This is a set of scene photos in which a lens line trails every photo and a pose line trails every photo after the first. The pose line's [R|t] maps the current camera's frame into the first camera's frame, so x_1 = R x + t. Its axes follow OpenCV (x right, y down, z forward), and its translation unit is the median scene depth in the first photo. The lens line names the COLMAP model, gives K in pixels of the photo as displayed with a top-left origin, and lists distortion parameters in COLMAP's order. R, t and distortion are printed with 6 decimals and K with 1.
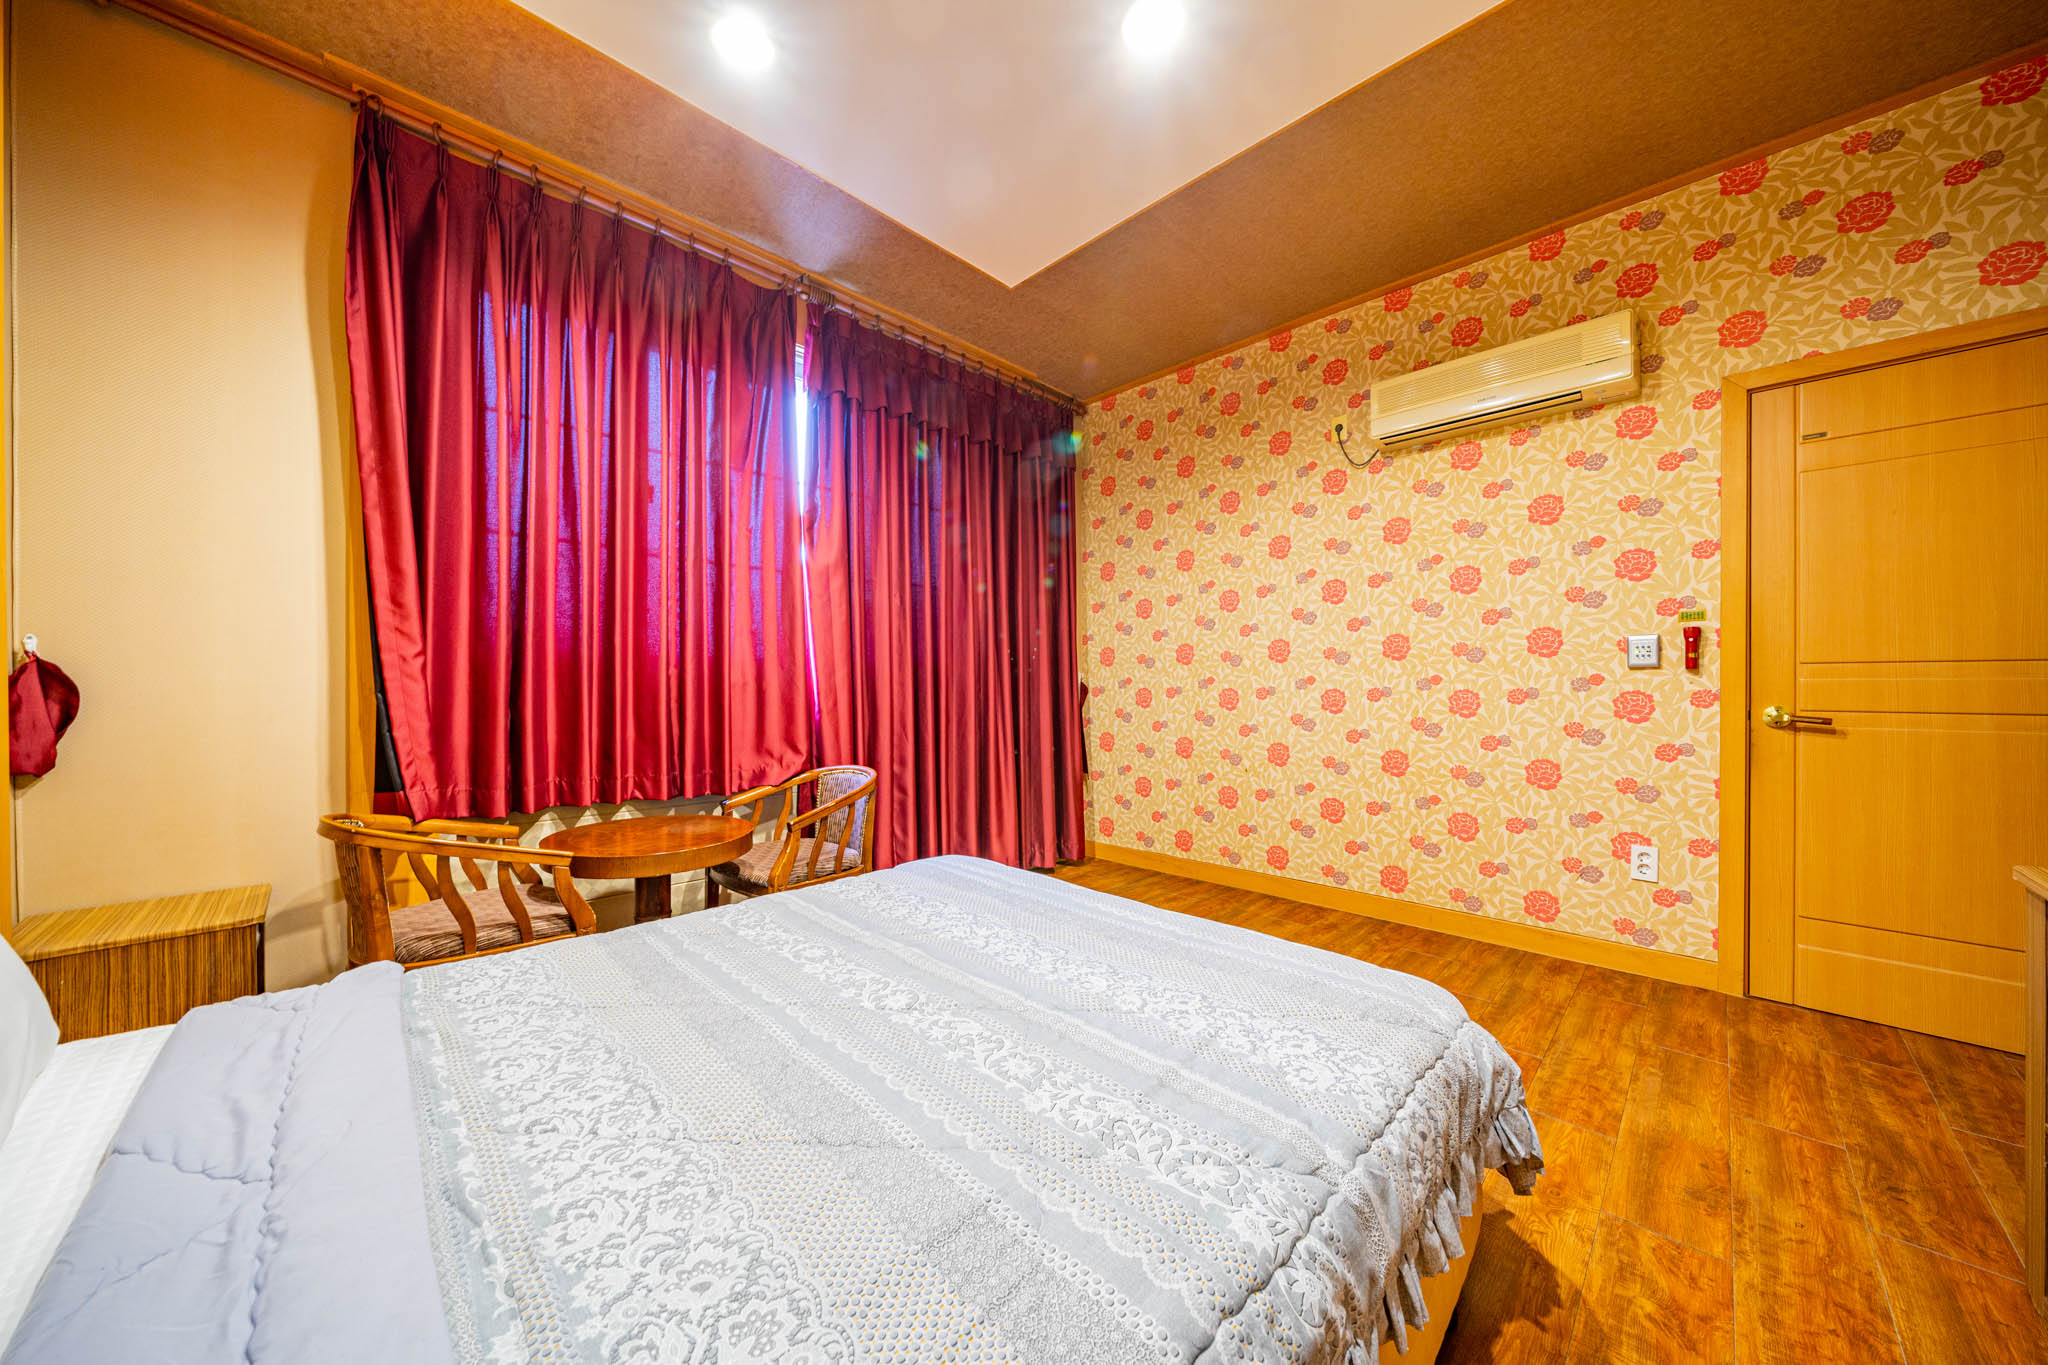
lens RADIAL K [[692.8, 0, 1027.4], [0, 692.8, 686.4], [0, 0, 1]] dist [-0.012126, -0.000047]
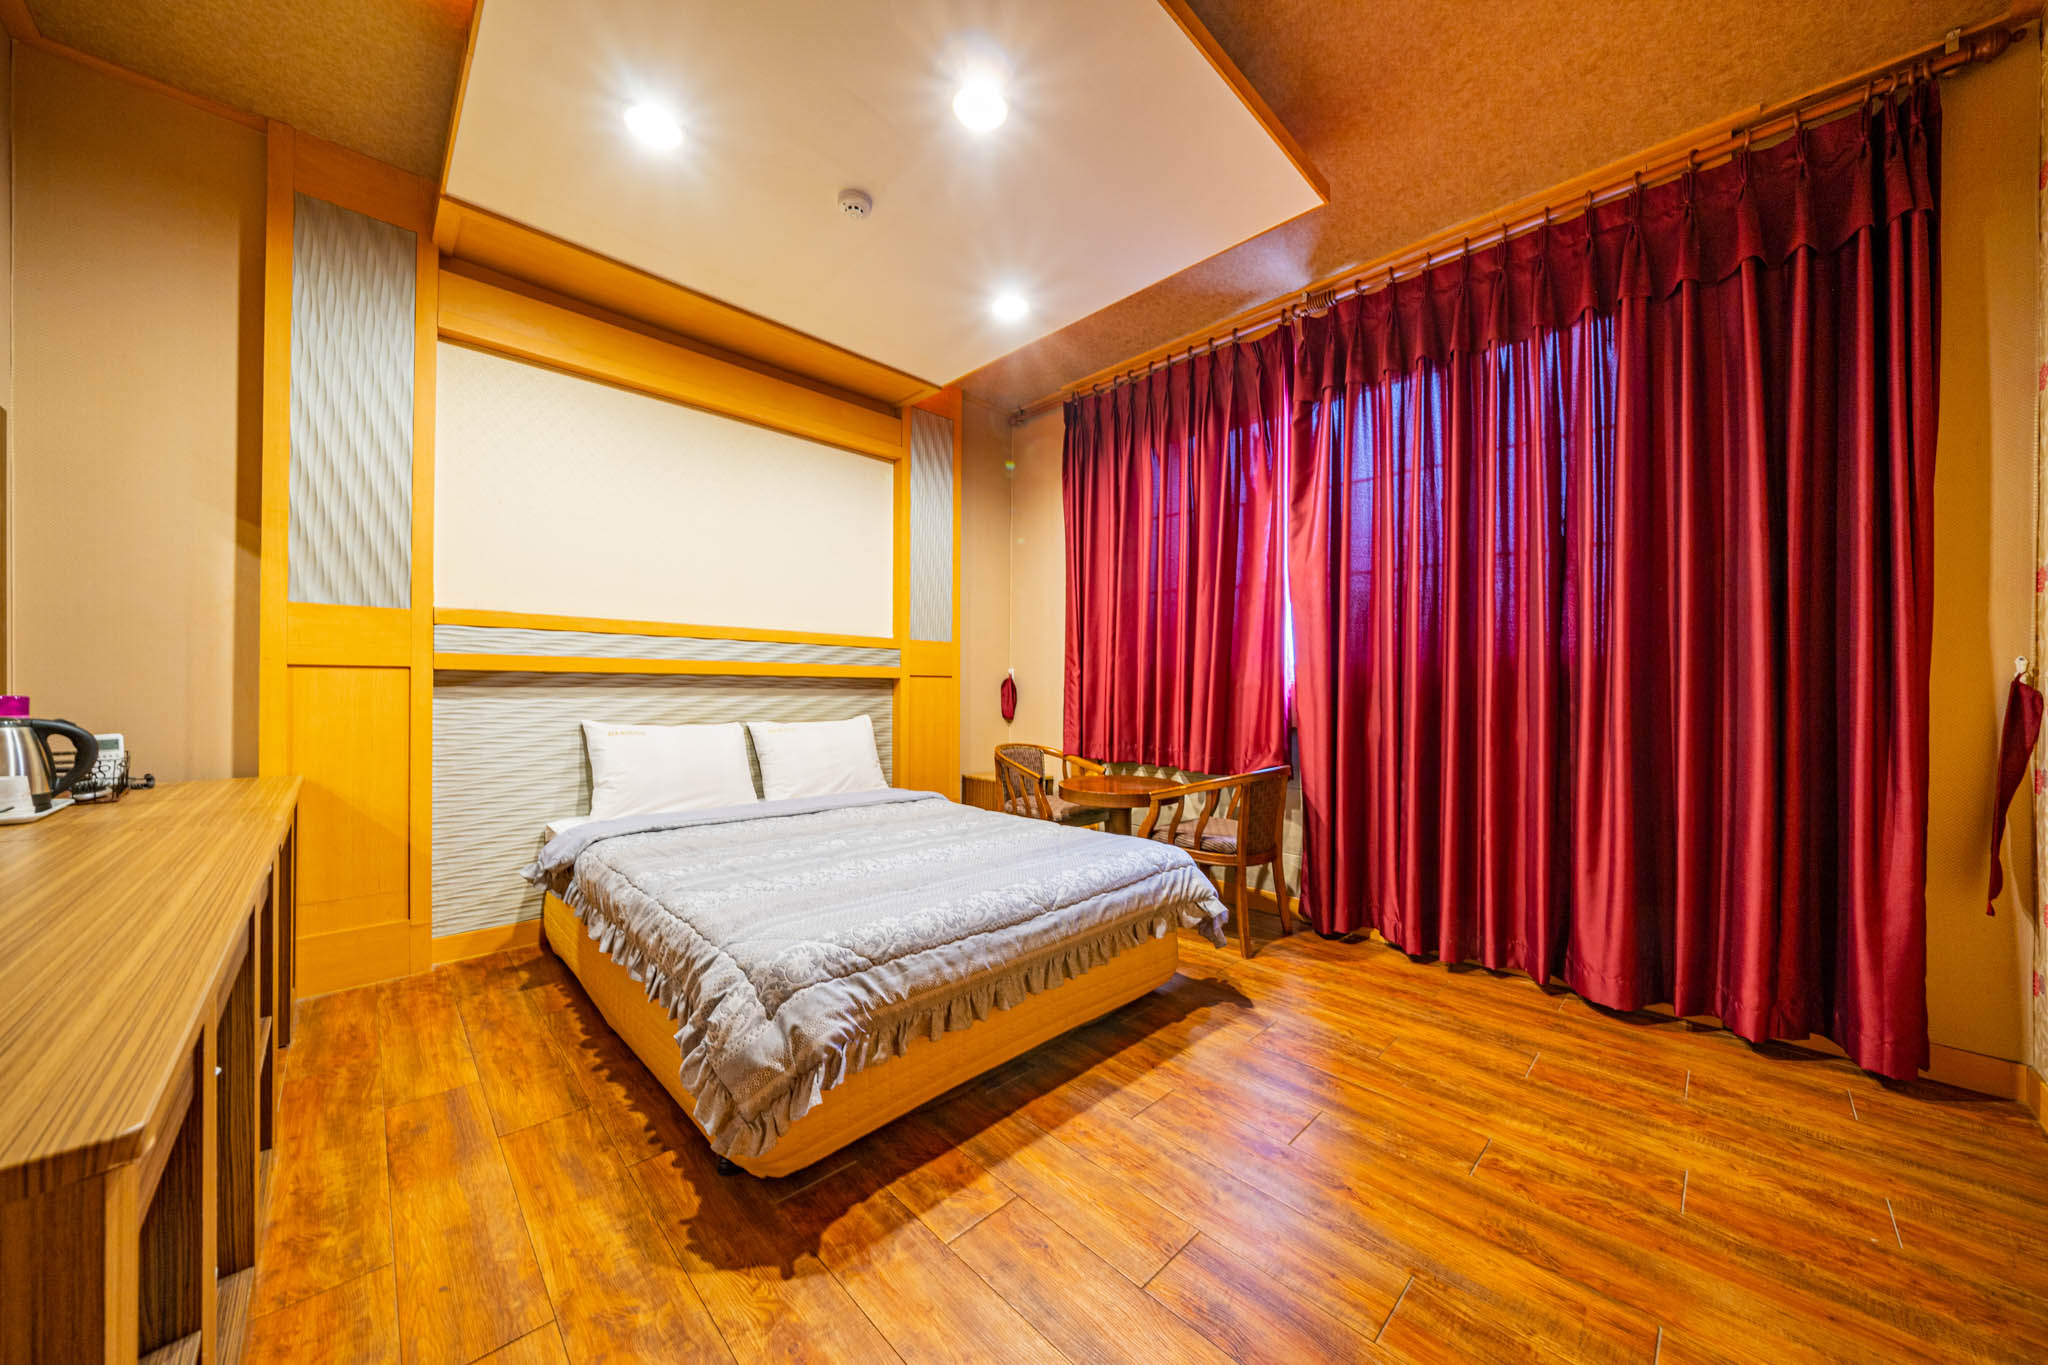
lens RADIAL K [[692.8, 0, 1027.4], [0, 692.8, 686.4], [0, 0, 1]] dist [-0.012126, -0.000047]
pose [[-0.011148, 0.004824, -0.999926, 1.092376], [-0.006255, 0.999968, 0.004894, -0.009192], [0.999918, 0.006309, -0.011118, 0.901664]]
